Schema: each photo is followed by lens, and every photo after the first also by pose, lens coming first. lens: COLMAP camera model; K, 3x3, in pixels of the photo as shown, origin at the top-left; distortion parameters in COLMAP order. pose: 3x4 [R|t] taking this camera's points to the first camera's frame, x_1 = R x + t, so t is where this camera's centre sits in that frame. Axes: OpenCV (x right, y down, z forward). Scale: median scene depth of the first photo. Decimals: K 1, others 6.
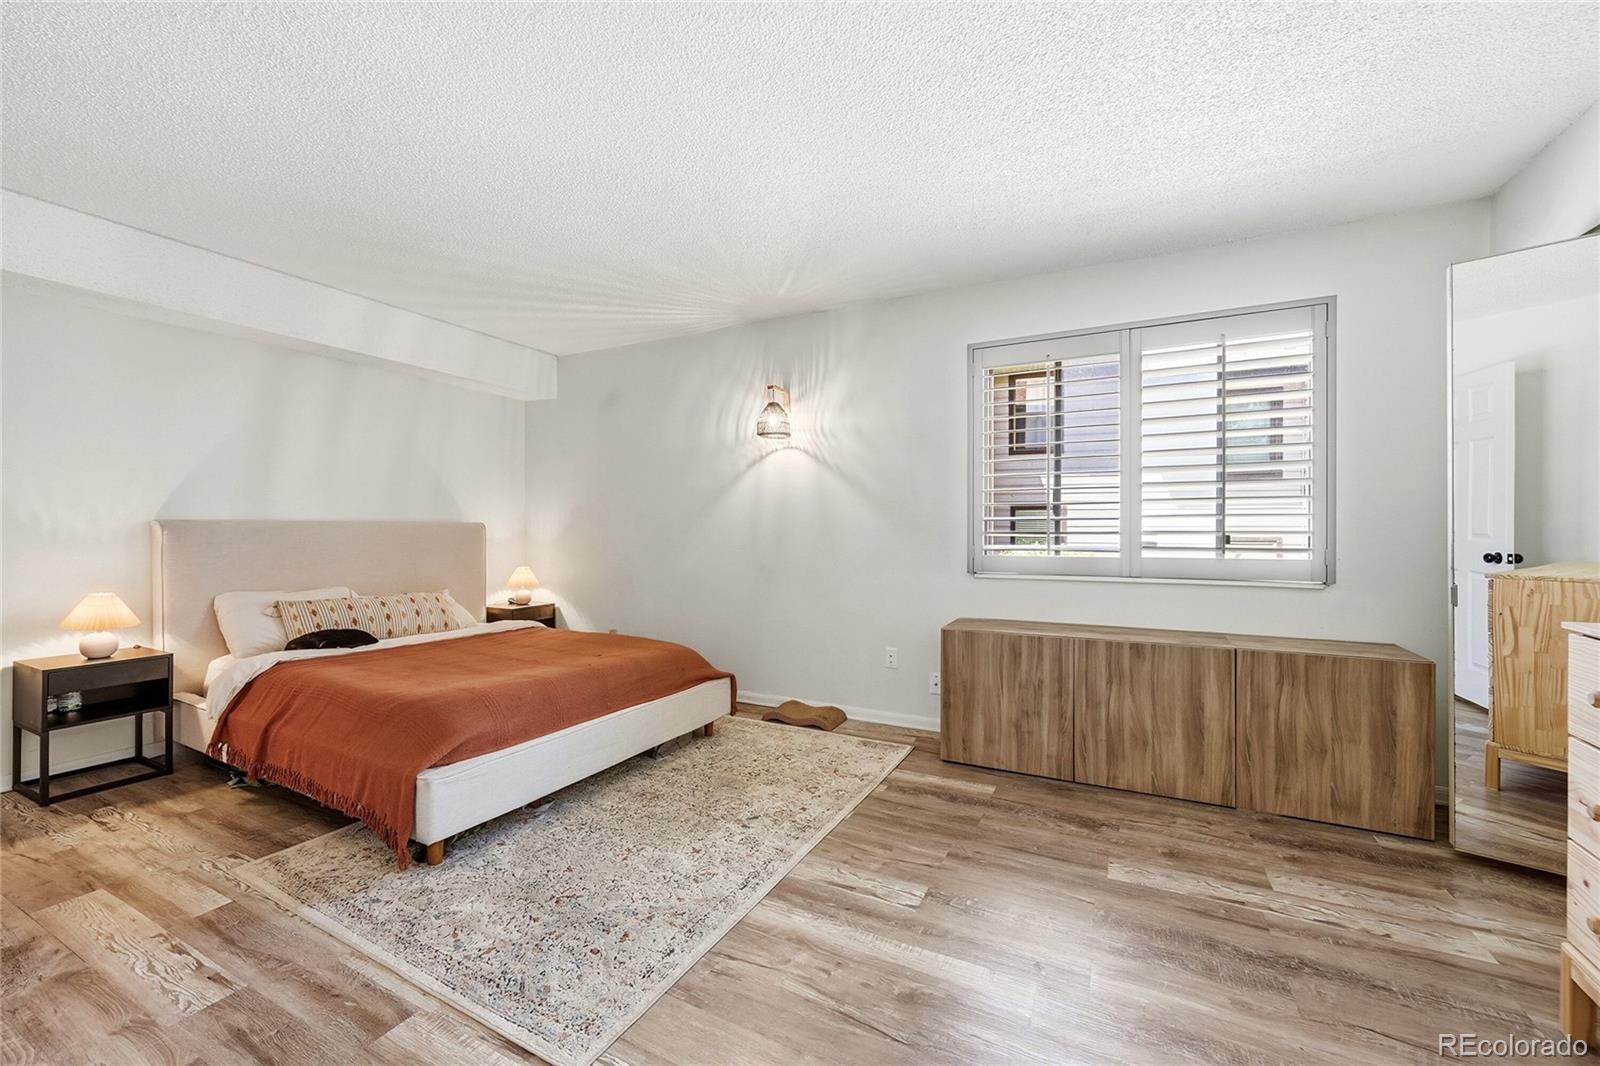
lens RADIAL K [[641.6, 0, 793.7], [0, 641.6, 530.1], [0, 0, 1]] dist [-0.003124, 0.001190]
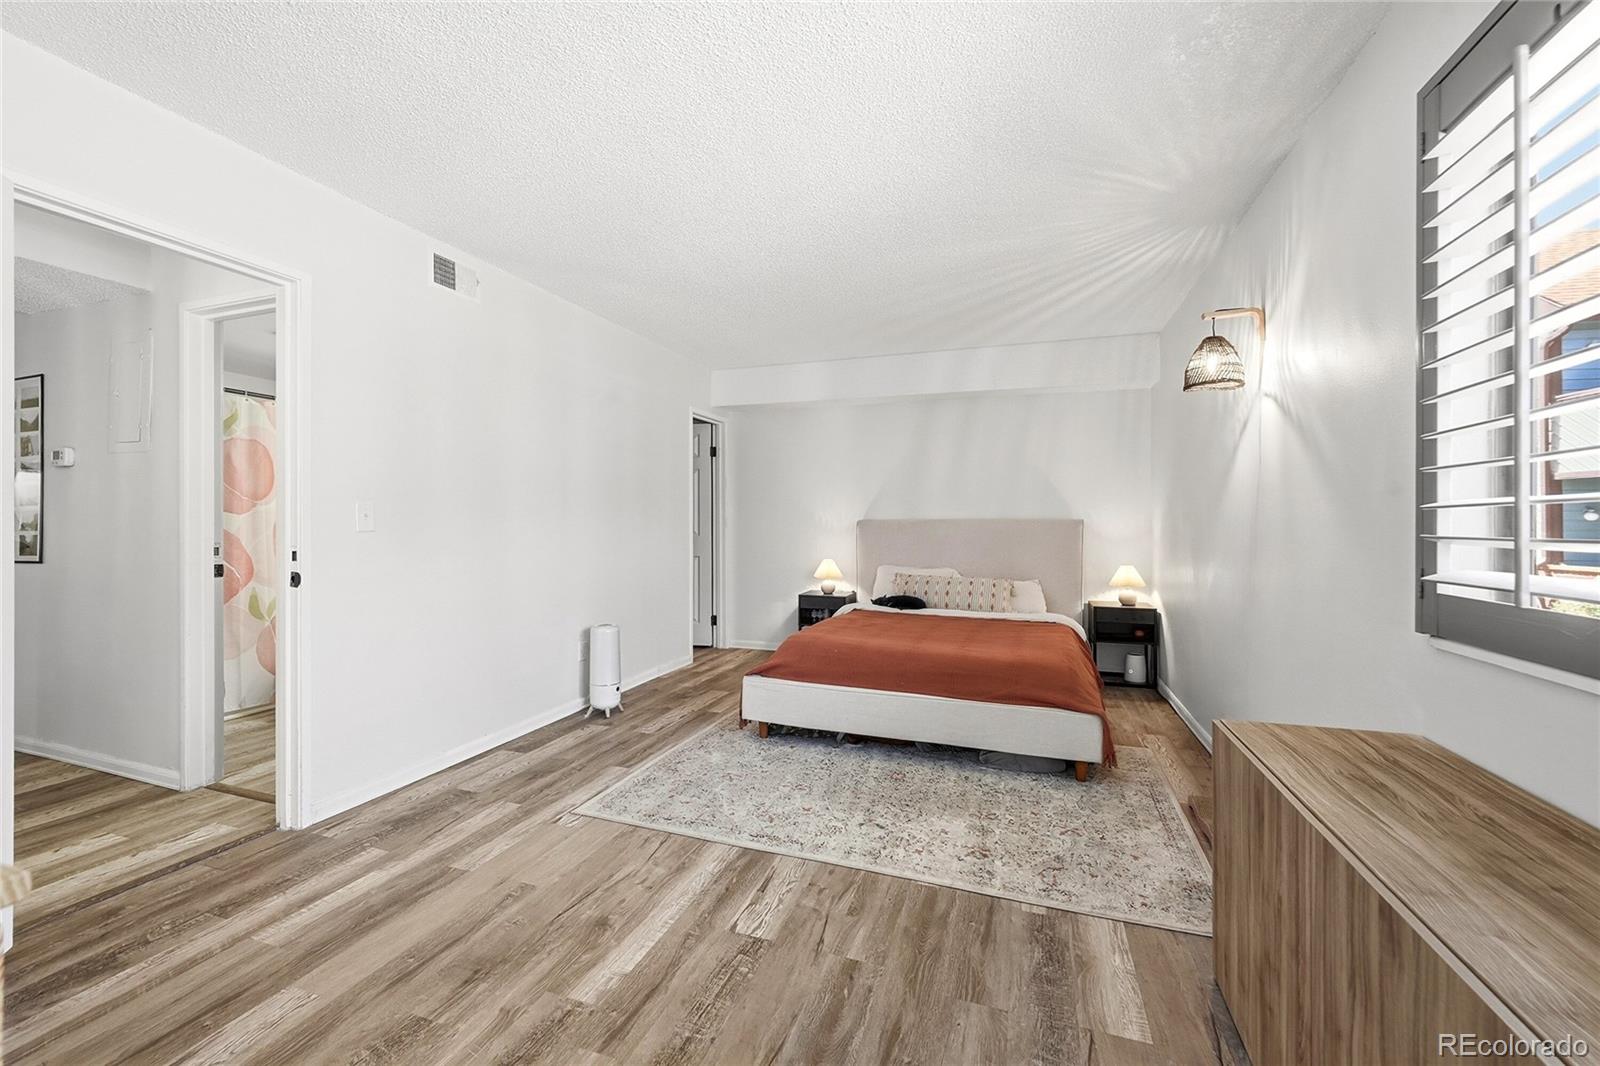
lens RADIAL K [[641.6, 0, 797.2], [0, 641.6, 520.1], [0, 0, 1]] dist [-0.003124, 0.001190]
pose [[0.138589, -0.005784, -0.990333, 0.799208], [-0.003855, 0.999972, -0.006379, -0.003653], [0.990342, 0.004702, 0.138563, 0.677119]]
